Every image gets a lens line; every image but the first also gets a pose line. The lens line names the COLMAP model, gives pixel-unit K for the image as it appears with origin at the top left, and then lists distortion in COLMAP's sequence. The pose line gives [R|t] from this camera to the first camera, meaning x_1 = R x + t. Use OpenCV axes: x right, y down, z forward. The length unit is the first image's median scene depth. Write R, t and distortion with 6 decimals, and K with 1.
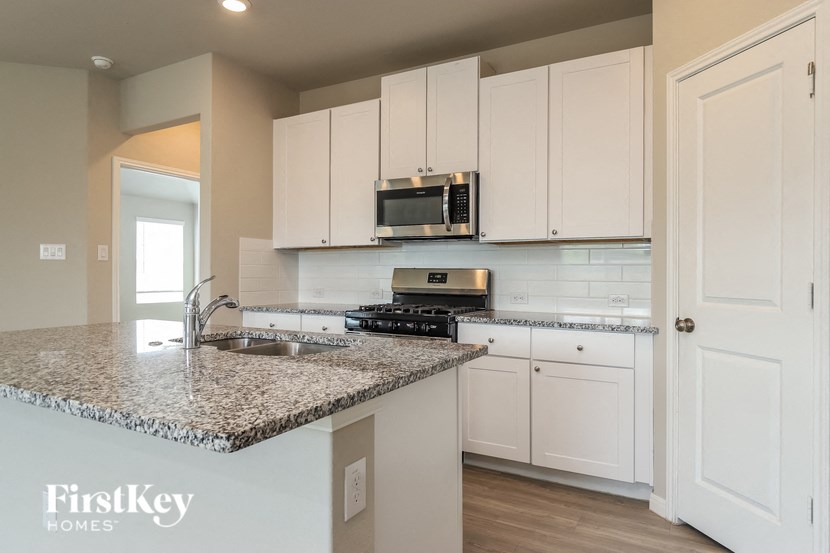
lens RADIAL K [[495.3, 0, 416.4], [0, 495.3, 272.5], [0, 0, 1]] dist [0.006957, 0.000514]
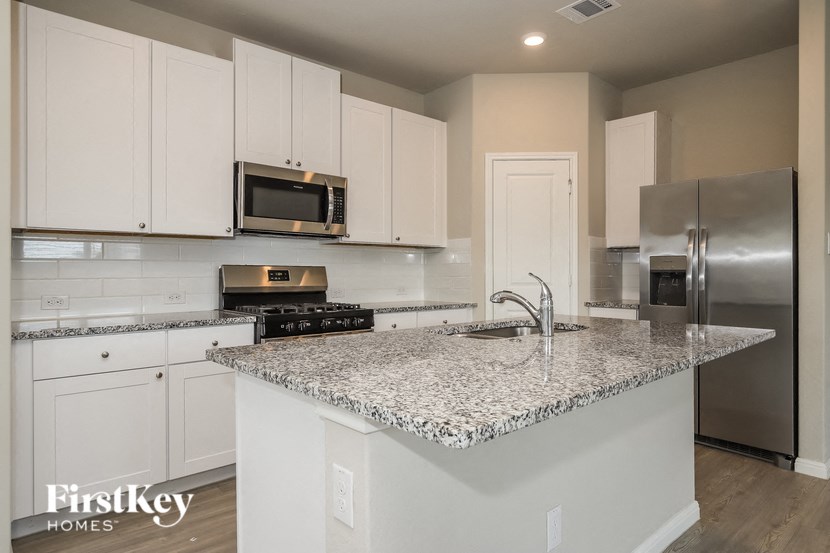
lens RADIAL K [[504.7, 0, 415.8], [0, 504.7, 276.1], [0, 0, 1]] dist [-0.006611, -0.000726]
pose [[0.319502, -0.013778, 0.947485, -0.834369], [-0.000627, 0.999891, 0.014751, -0.002603], [-0.947585, -0.005307, 0.319458, 0.460323]]
